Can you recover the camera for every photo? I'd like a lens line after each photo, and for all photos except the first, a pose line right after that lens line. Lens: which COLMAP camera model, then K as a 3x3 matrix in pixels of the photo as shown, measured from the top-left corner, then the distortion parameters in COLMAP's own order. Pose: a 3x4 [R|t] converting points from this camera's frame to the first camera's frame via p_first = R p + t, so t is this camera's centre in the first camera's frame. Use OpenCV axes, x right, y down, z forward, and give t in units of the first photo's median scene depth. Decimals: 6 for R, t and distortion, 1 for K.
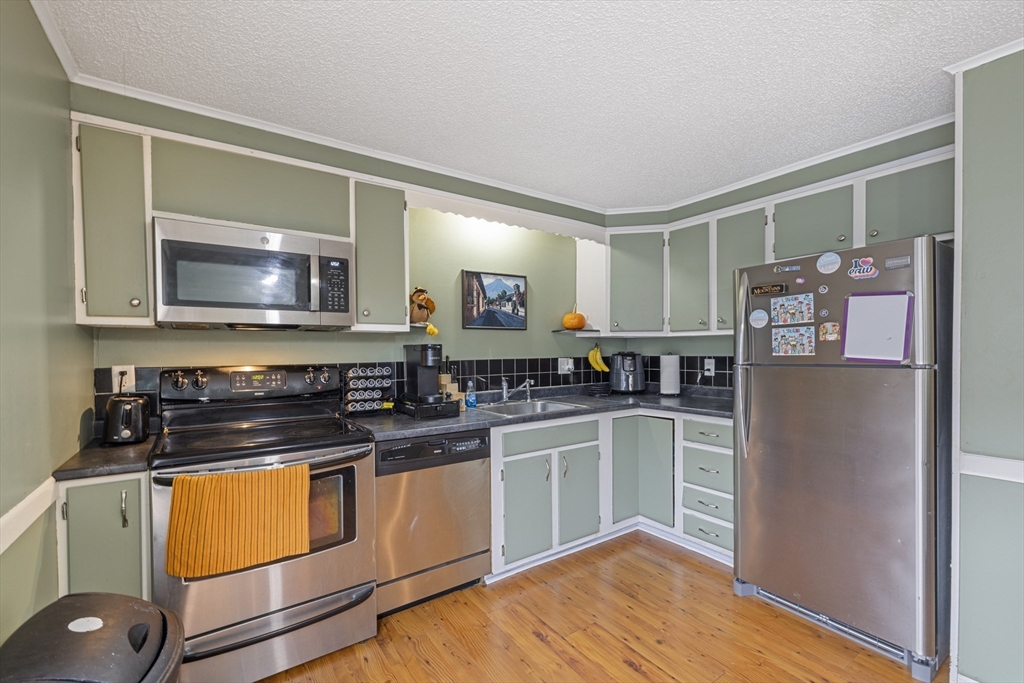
lens RADIAL K [[431.3, 0, 505.4], [0, 431.3, 355.4], [0, 0, 1]] dist [-0.000463, -0.000943]
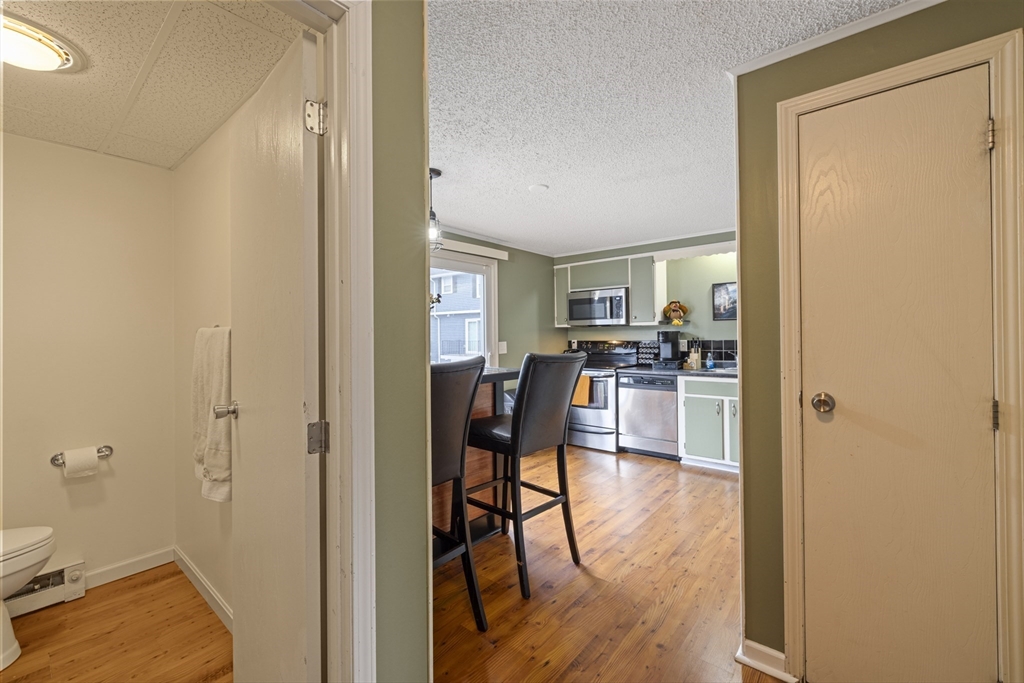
lens RADIAL K [[431.3, 0, 511.2], [0, 431.3, 336.6], [0, 0, 1]] dist [-0.000463, -0.000943]
pose [[0.268231, 0.001655, -0.963353, 1.397420], [-0.006155, 0.999981, 0.000004, 0.002517], [0.963335, 0.005929, 0.268236, -0.165907]]
